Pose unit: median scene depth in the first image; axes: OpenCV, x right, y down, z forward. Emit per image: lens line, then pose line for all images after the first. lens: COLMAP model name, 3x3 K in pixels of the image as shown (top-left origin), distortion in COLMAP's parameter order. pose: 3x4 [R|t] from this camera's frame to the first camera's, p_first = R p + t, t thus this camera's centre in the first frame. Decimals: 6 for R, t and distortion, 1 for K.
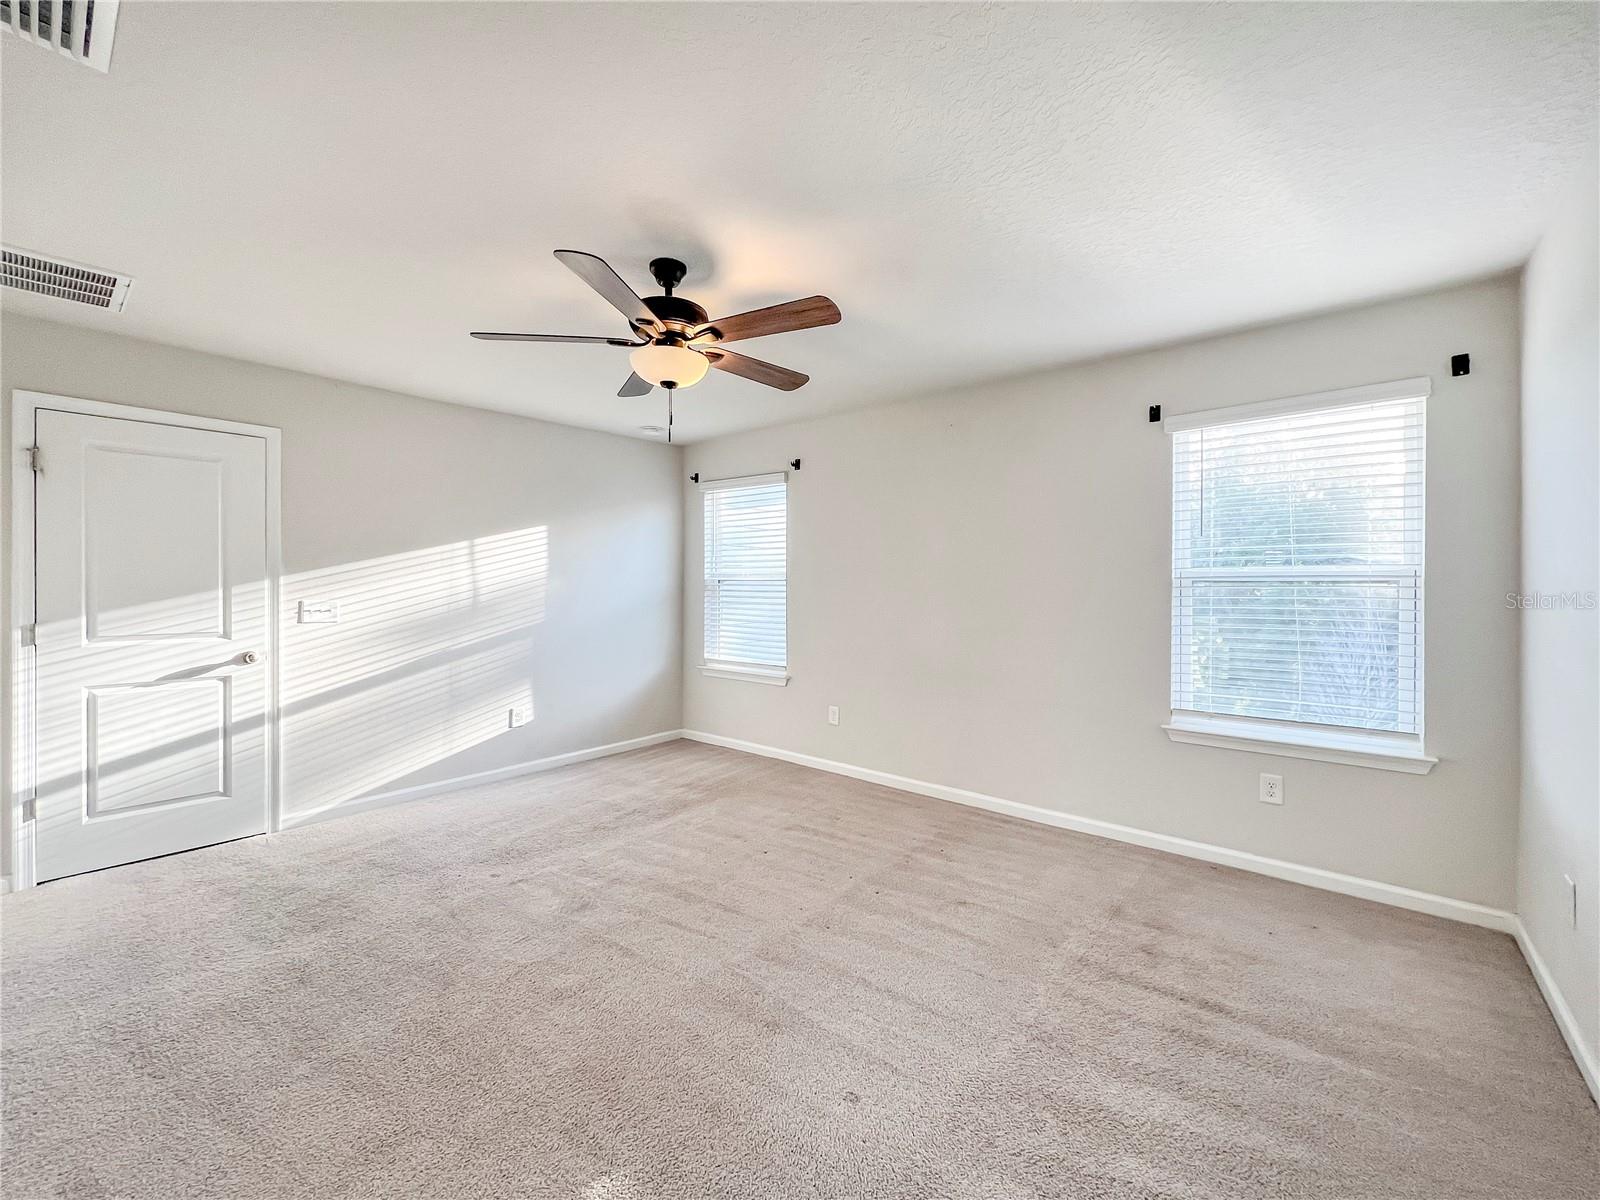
lens RADIAL K [[634.9, 0, 804.6], [0, 634.9, 586.5], [0, 0, 1]] dist [-0.000895, -0.000195]
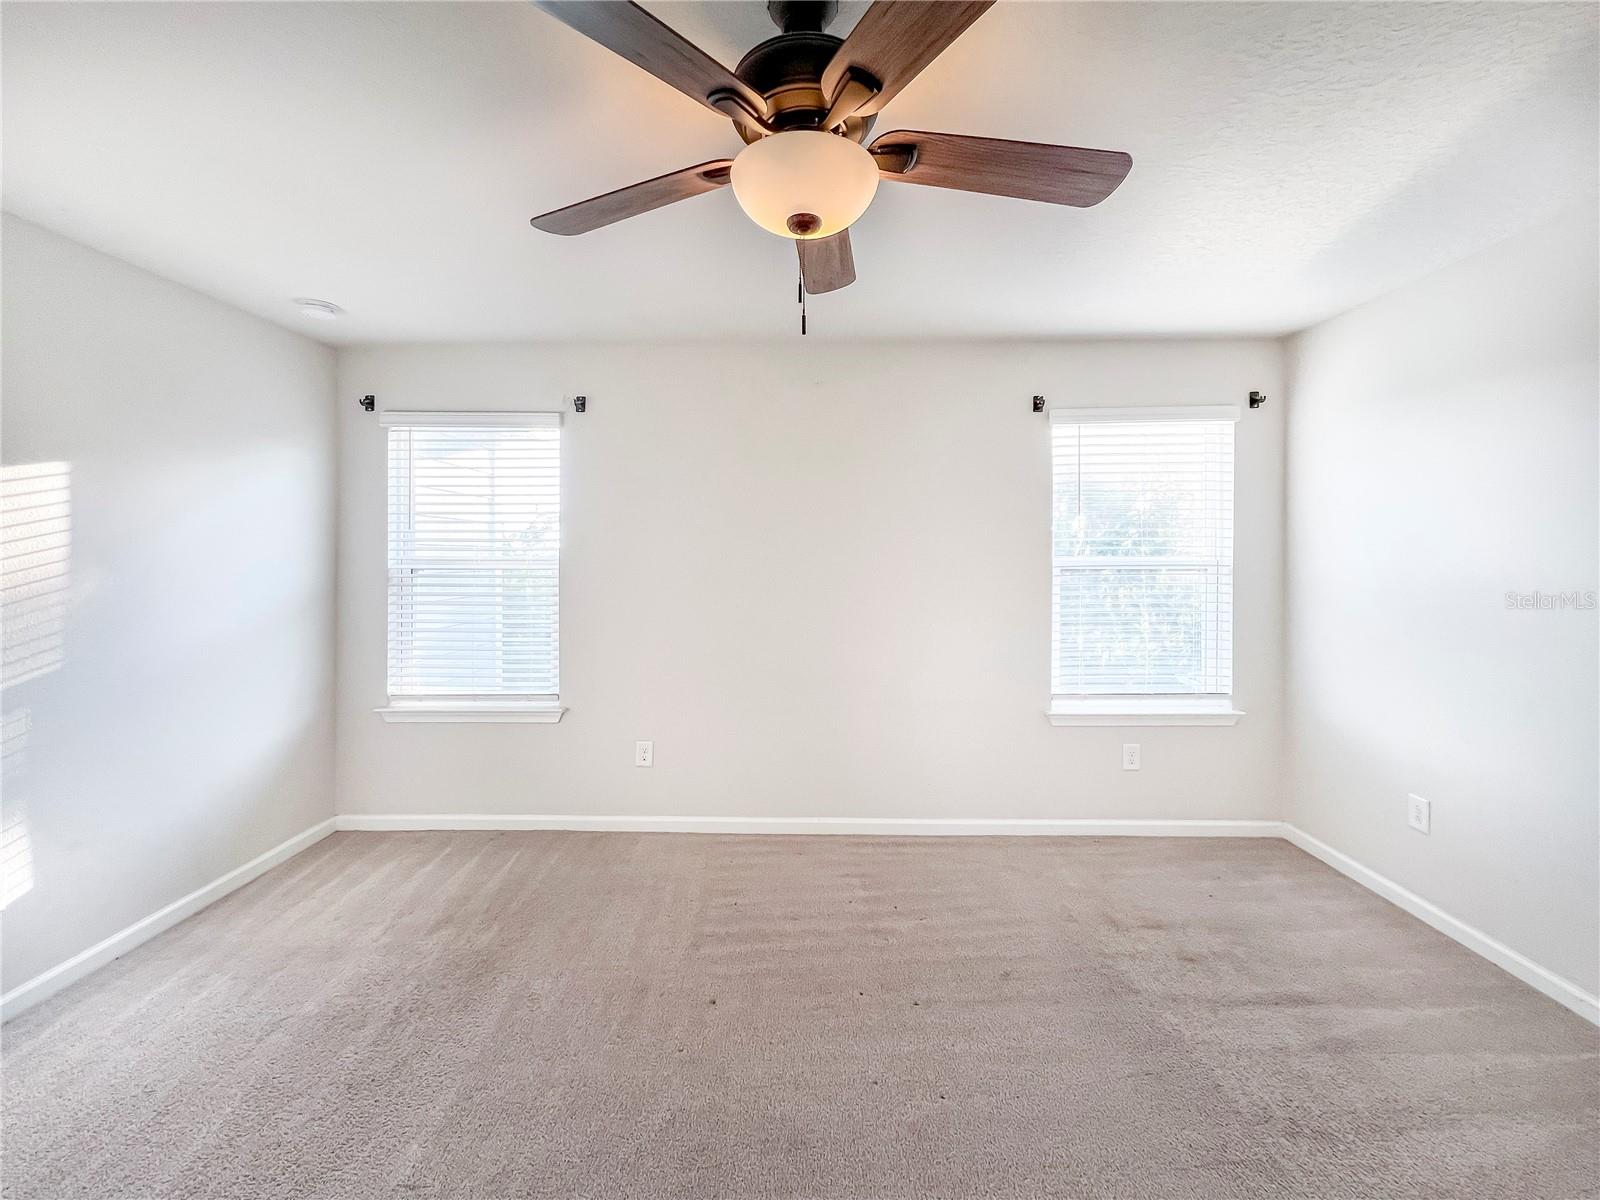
lens RADIAL K [[656.6, 0, 800.2], [0, 656.6, 558.6], [0, 0, 1]] dist [-0.002162, -0.000204]
pose [[0.790912, -0.006744, 0.611893, -0.338165], [0.007063, 0.999973, 0.001892, -0.027465], [-0.611889, 0.002825, 0.790938, 0.357600]]
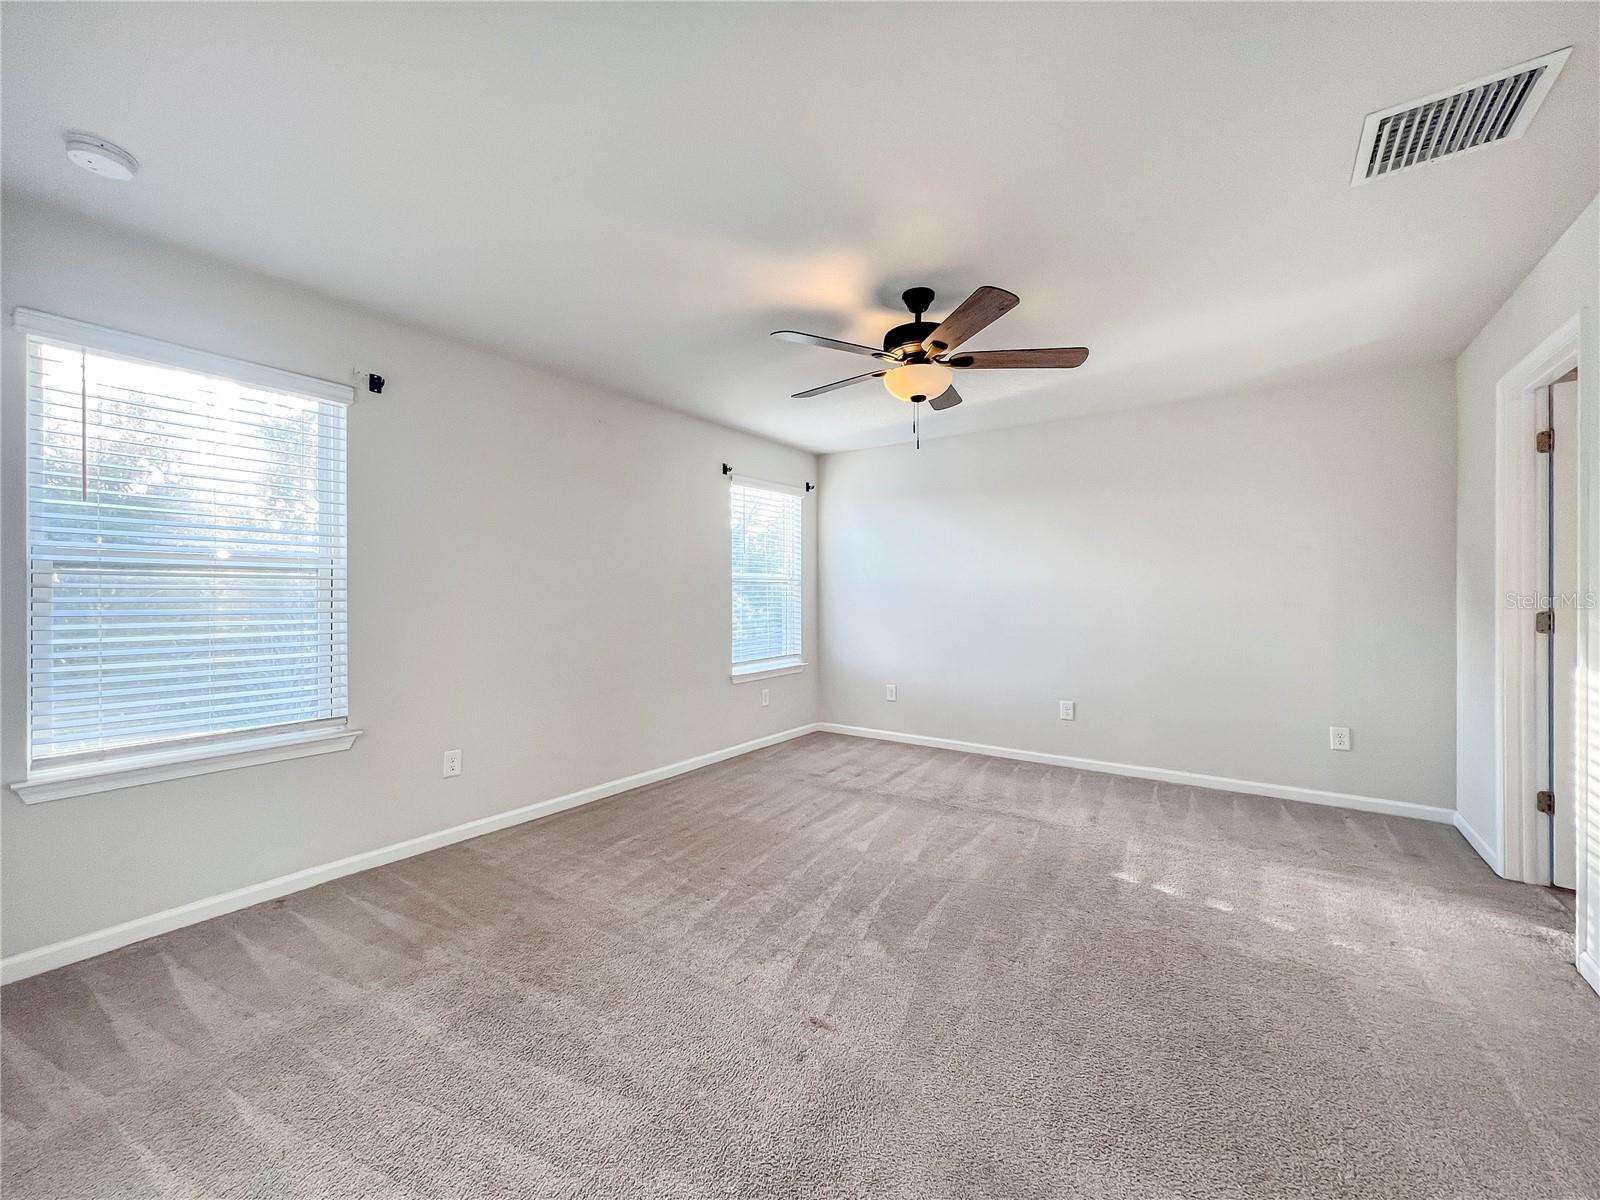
lens RADIAL K [[633.6, 0, 801.0], [0, 633.6, 596.1], [0, 0, 1]] dist [-0.000321, 0.000140]
pose [[-0.059230, -0.006747, 0.998222, -0.841437], [0.004492, 0.999965, 0.007026, 0.016504], [-0.998234, 0.004901, -0.059197, 0.805325]]
